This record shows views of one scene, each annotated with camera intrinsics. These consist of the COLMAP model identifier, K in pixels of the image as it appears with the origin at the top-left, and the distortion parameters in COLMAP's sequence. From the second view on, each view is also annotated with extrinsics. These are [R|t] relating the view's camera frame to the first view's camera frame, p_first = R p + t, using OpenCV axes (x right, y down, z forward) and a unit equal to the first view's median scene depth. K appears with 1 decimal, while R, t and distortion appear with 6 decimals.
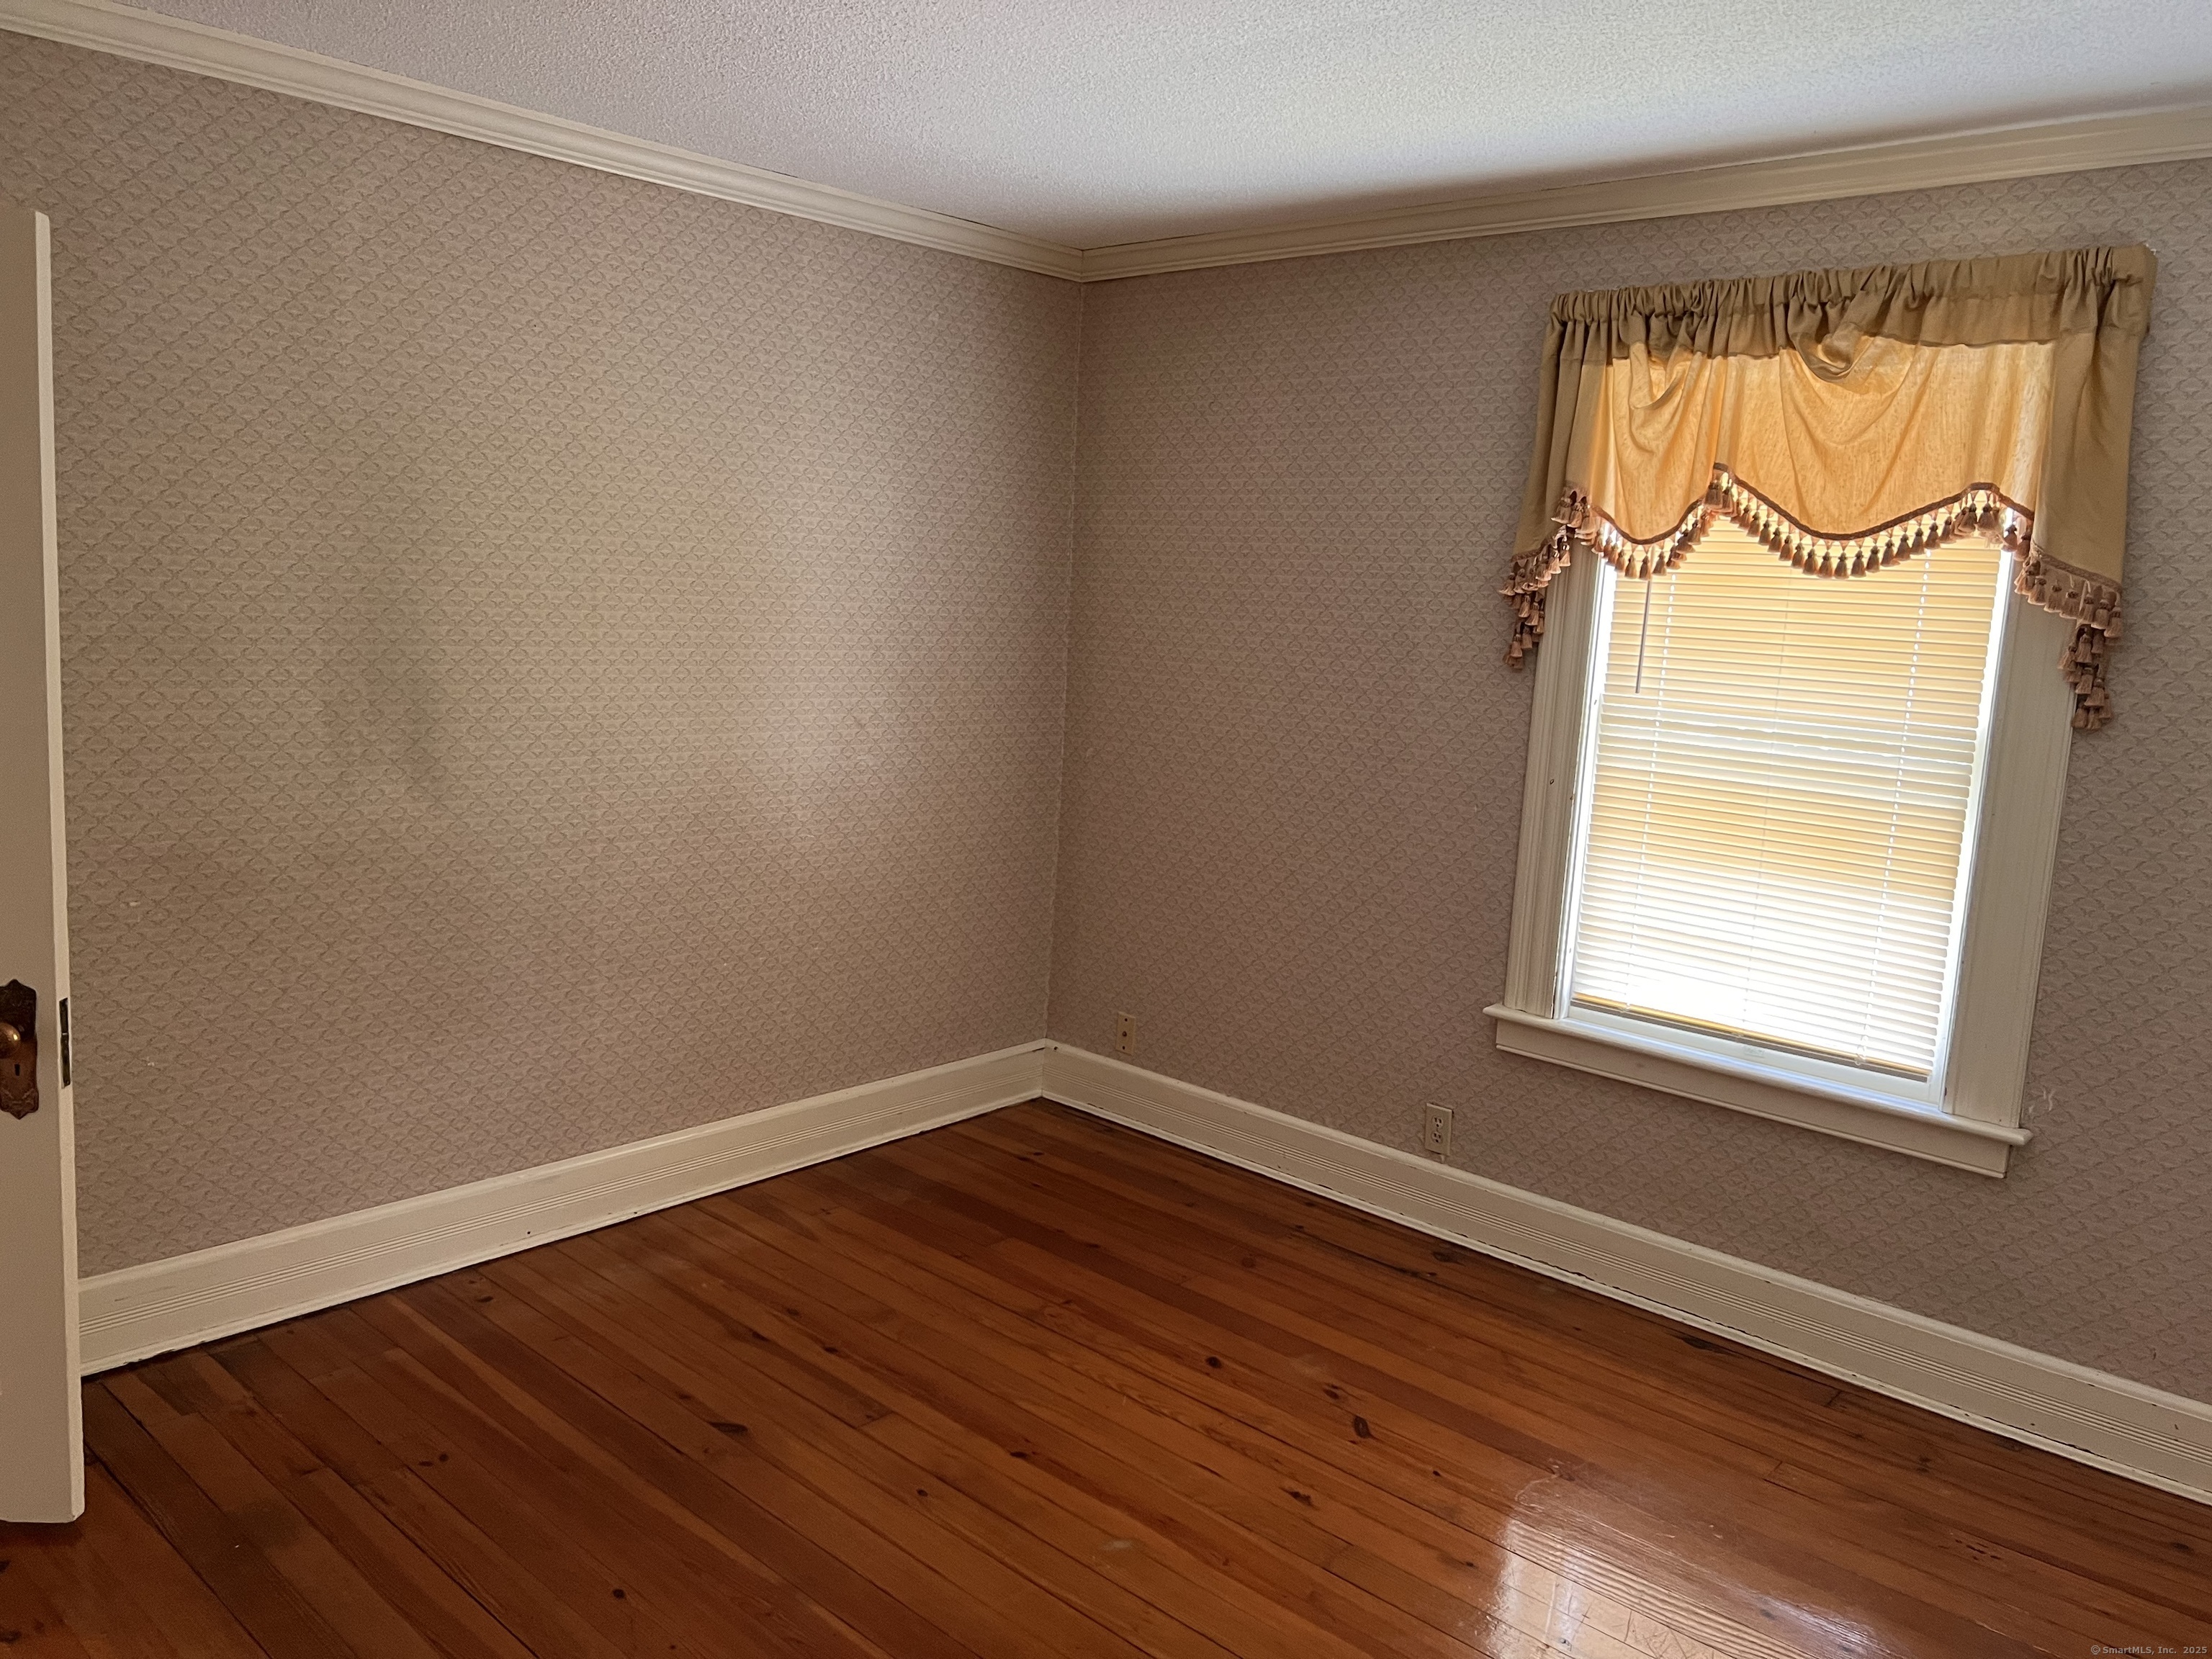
lens RADIAL K [[1654.7, 0, 1116.1], [0, 1654.7, 836.6], [0, 0, 1]] dist [0.028223, -0.027419]
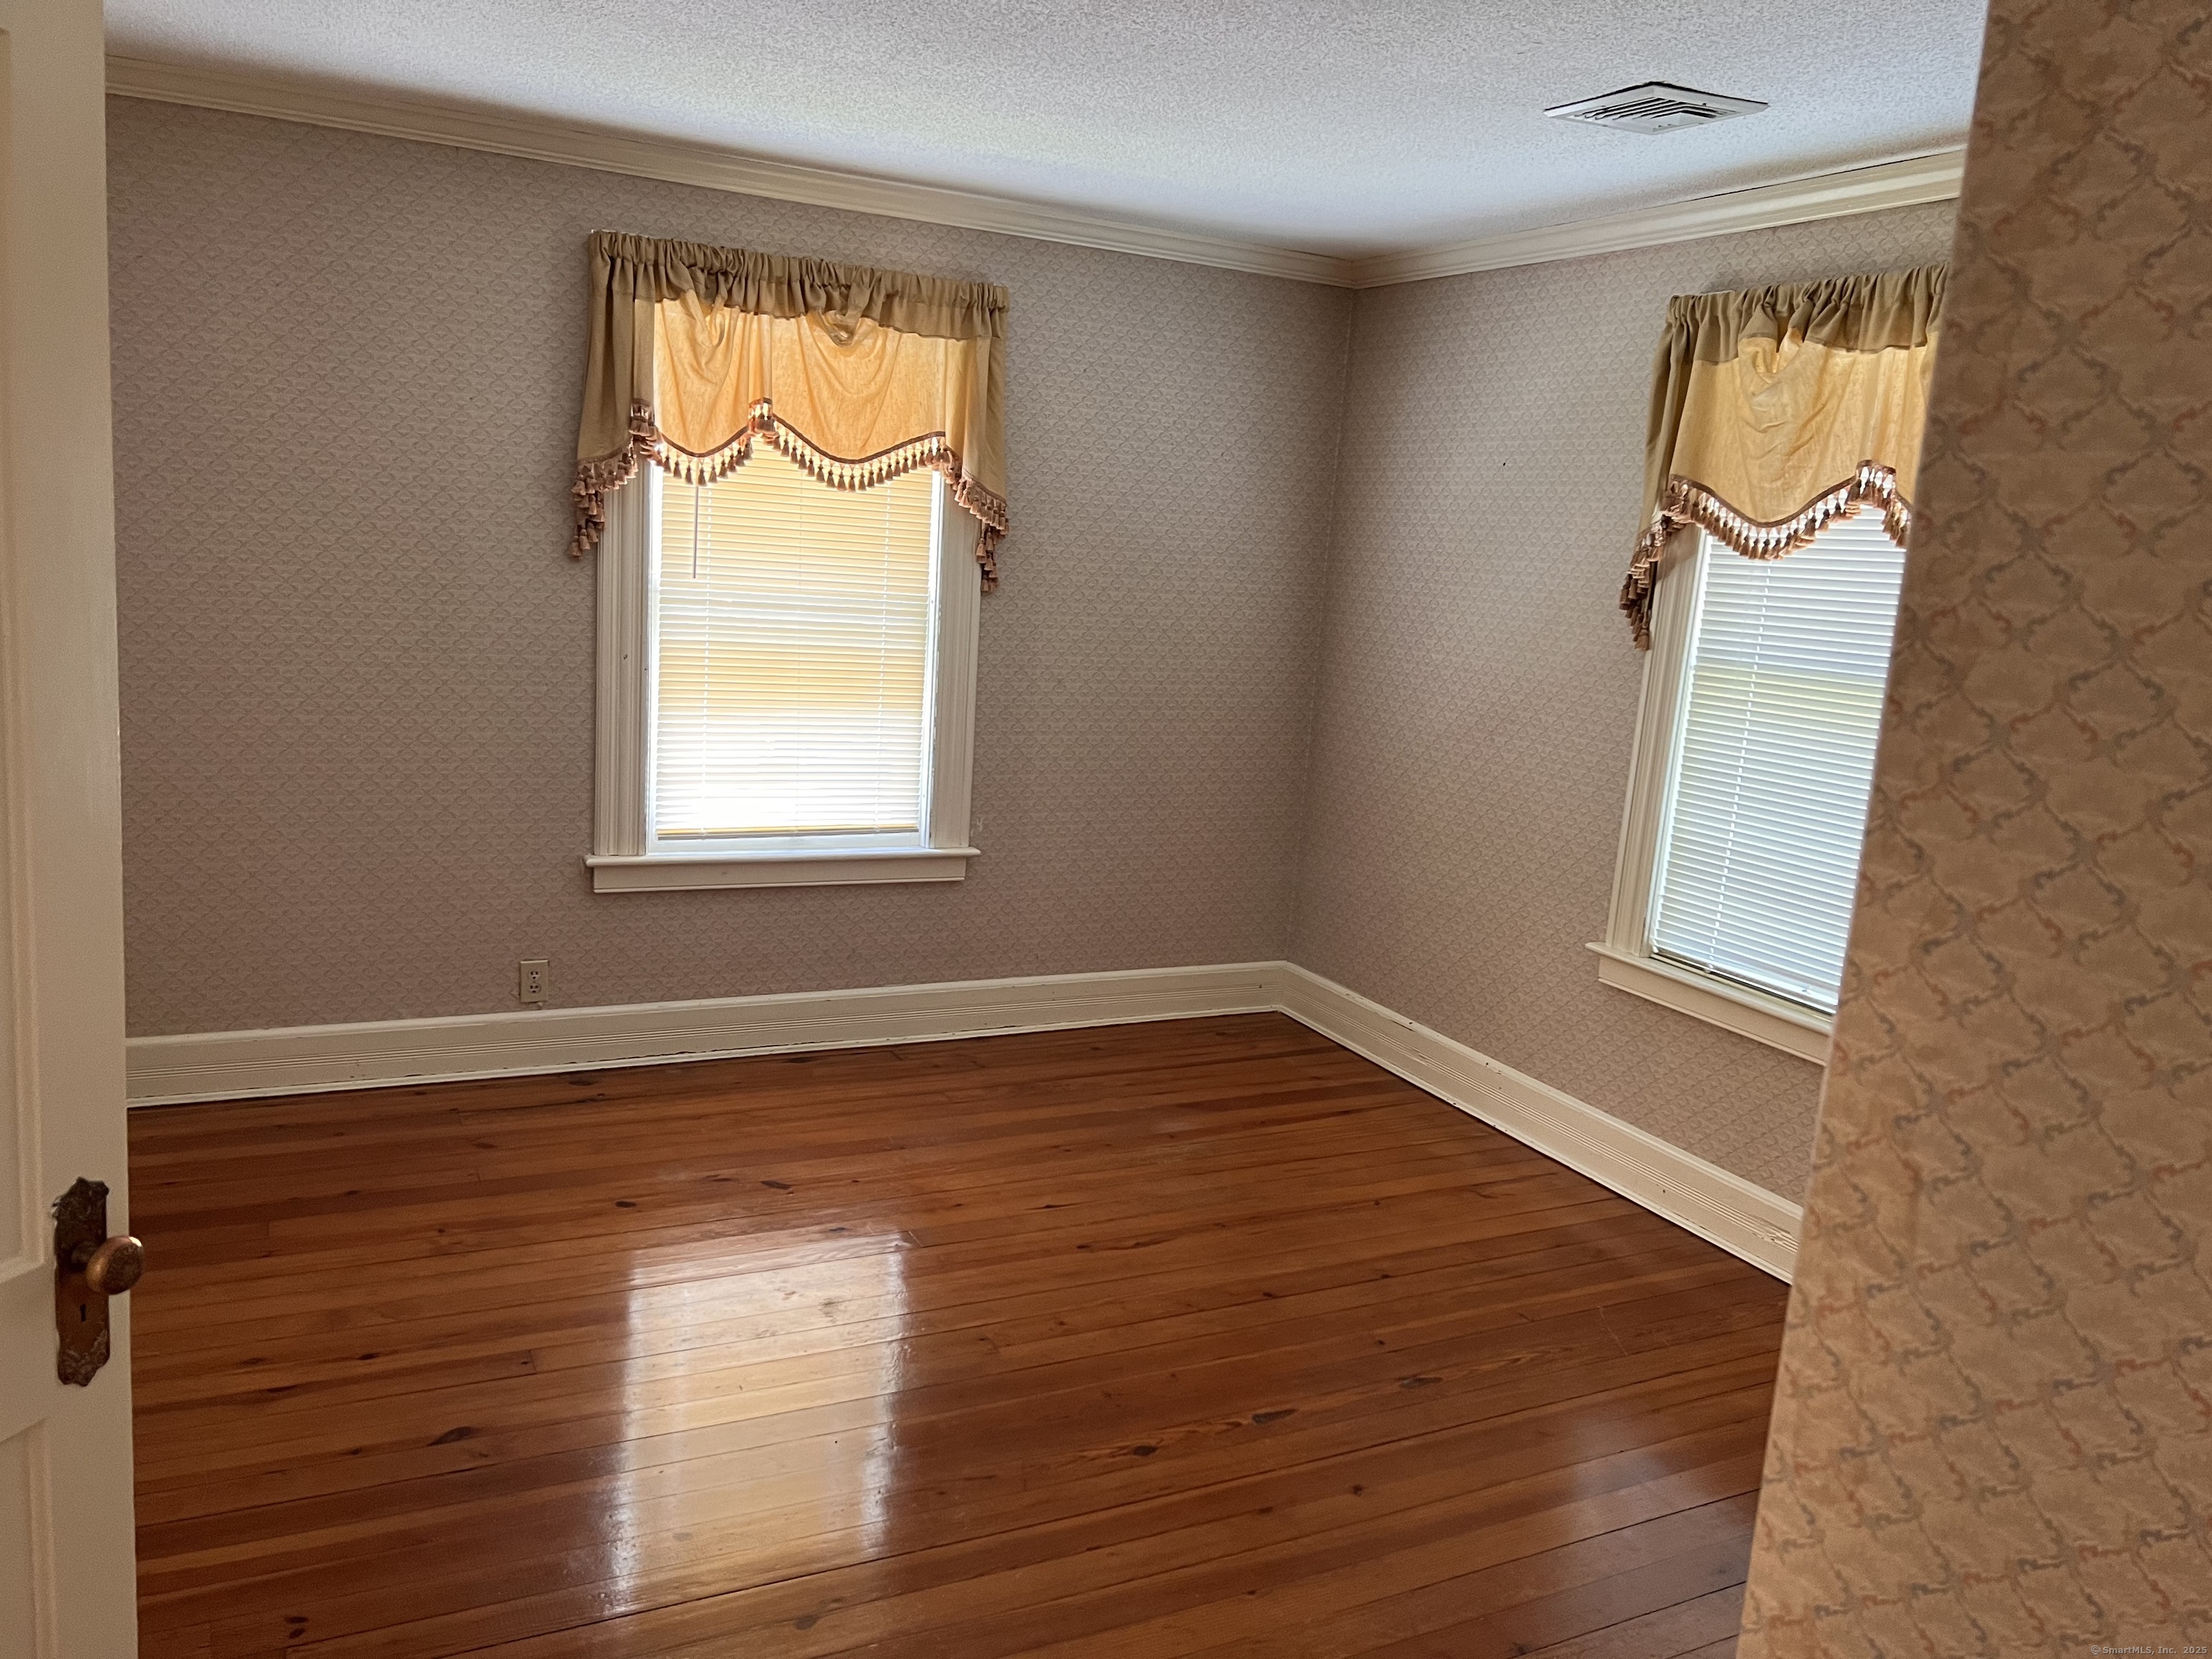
lens RADIAL K [[1672.1, 0, 1077.1], [0, 1672.1, 849.9], [0, 0, 1]] dist [0.090674, -0.192628]
pose [[0.358935, -0.202441, 0.911144, -0.818923], [0.093887, 0.979075, 0.180549, -0.093697], [-0.928629, 0.020739, 0.370431, 0.292299]]
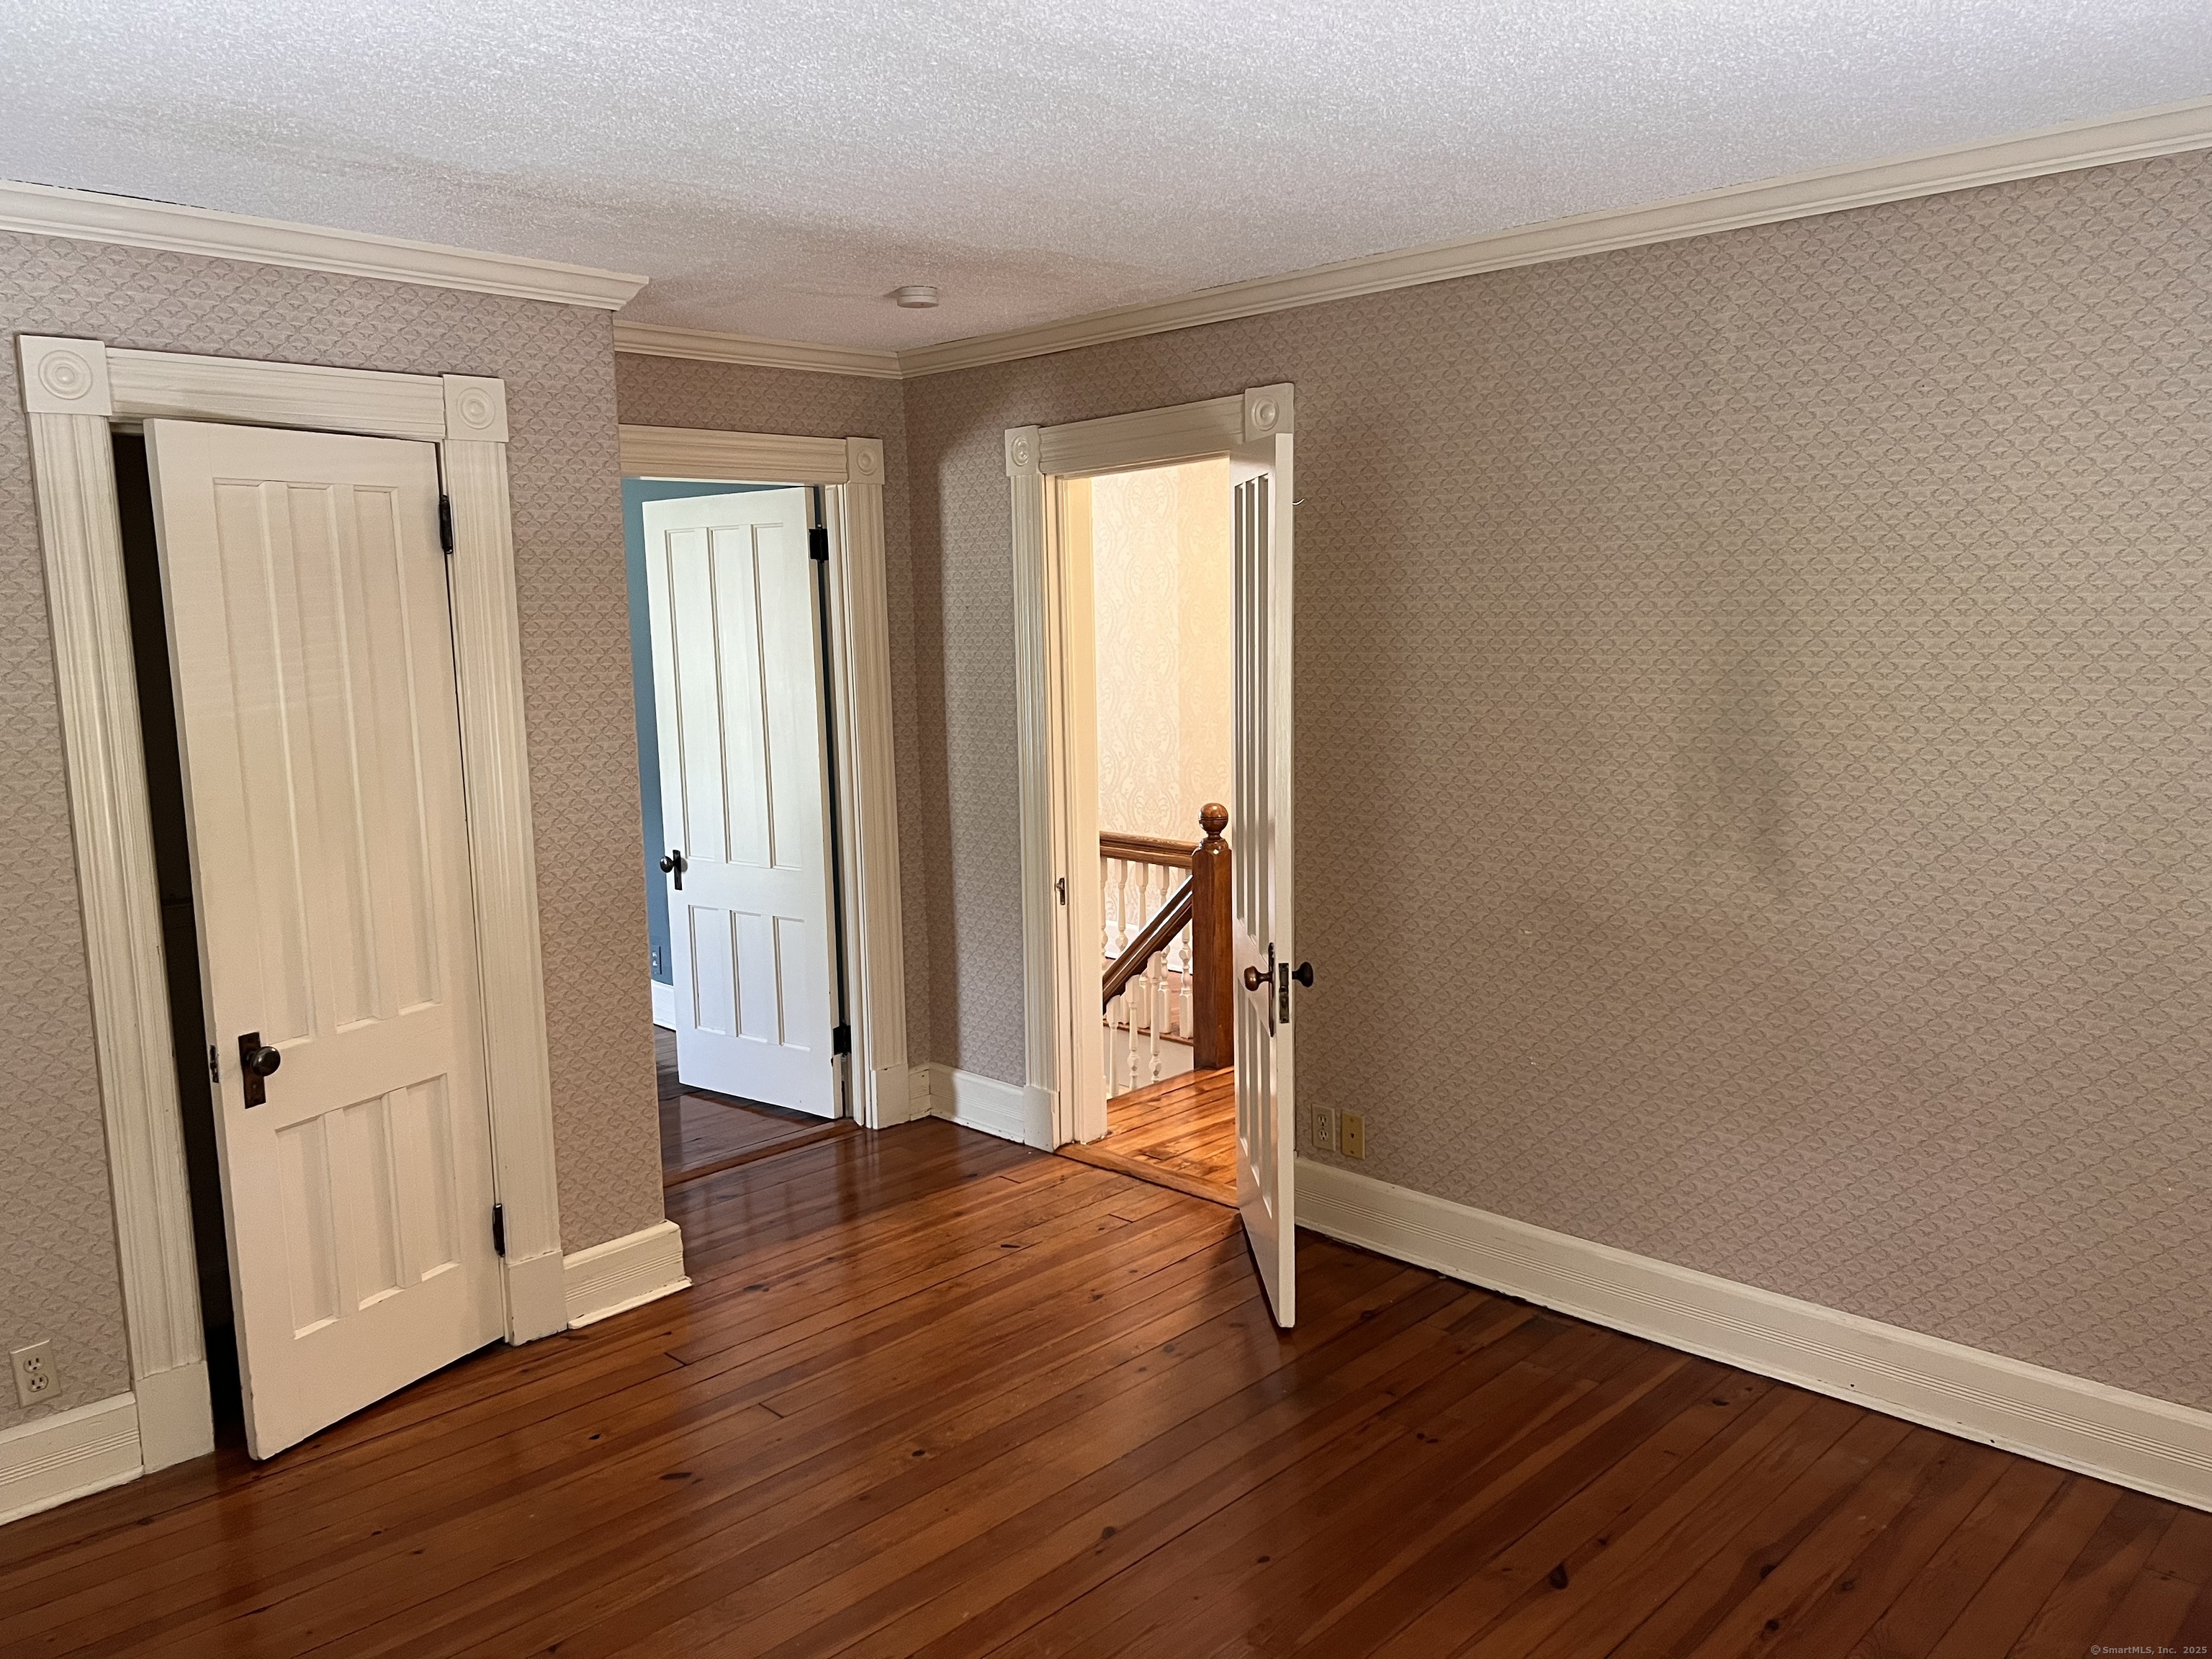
lens RADIAL K [[1654.7, 0, 1116.1], [0, 1654.7, 836.6], [0, 0, 1]] dist [0.028223, -0.027419]
pose [[-0.034271, 0.090294, -0.995325, 0.586809], [-0.141712, 0.985409, 0.094274, -0.093122], [0.989315, 0.144280, -0.020975, 0.632805]]
